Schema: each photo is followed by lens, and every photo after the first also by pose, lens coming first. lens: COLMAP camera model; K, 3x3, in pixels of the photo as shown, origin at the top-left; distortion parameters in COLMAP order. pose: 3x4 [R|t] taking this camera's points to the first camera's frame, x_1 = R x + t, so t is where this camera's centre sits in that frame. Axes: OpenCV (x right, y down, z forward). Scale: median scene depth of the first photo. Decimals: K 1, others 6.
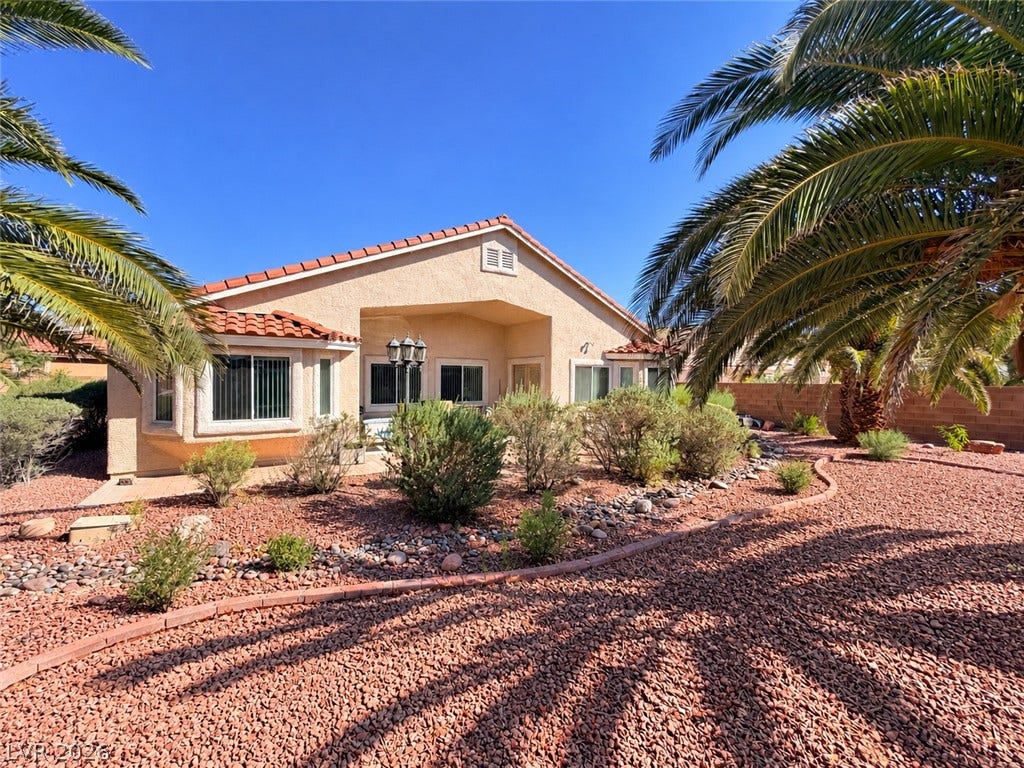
lens RADIAL K [[408.6, 0, 509.0], [0, 408.6, 384.0], [0, 0, 1]] dist [-0.001258, 0.000367]
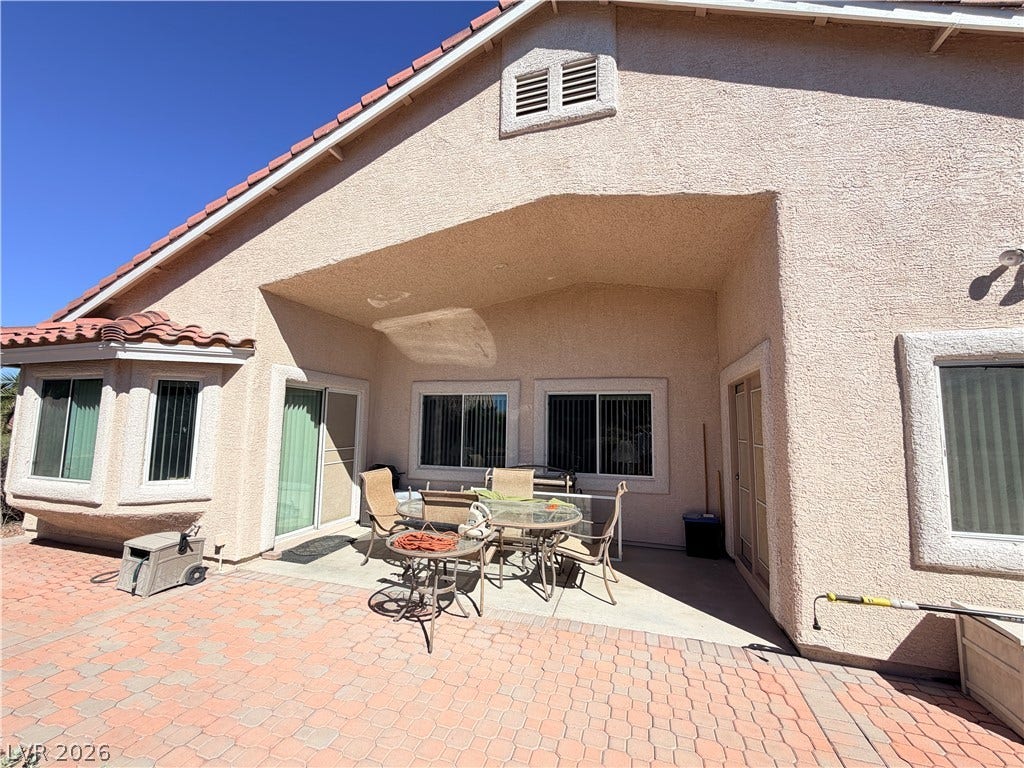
lens RADIAL K [[408.6, 0, 509.0], [0, 408.6, 384.0], [0, 0, 1]] dist [-0.001258, 0.000367]
pose [[0.630888, -0.074463, -0.772292, 0.234266], [-0.022389, 0.993222, -0.114055, -0.001863], [0.775551, 0.089247, 0.624945, 0.841409]]
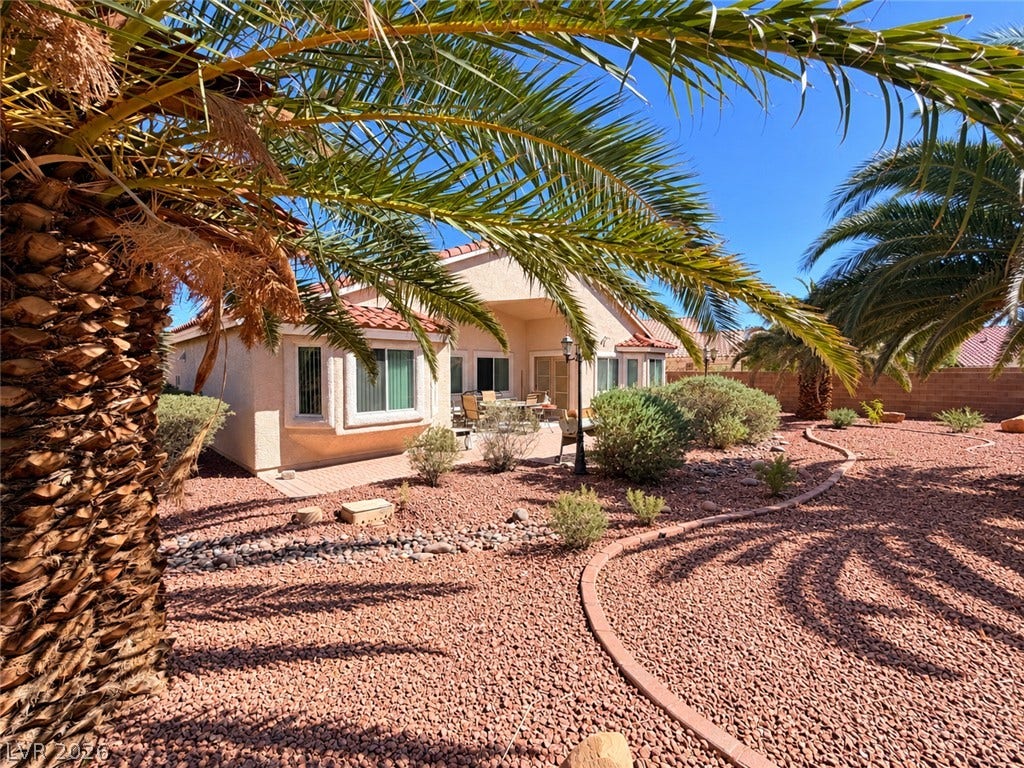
lens RADIAL K [[408.6, 0, 509.0], [0, 408.6, 384.0], [0, 0, 1]] dist [-0.001258, 0.000367]
pose [[0.973180, -0.012836, 0.229686, -0.422344], [0.006813, 0.999612, 0.026997, -0.004567], [-0.229944, -0.024708, 0.972890, -0.055873]]
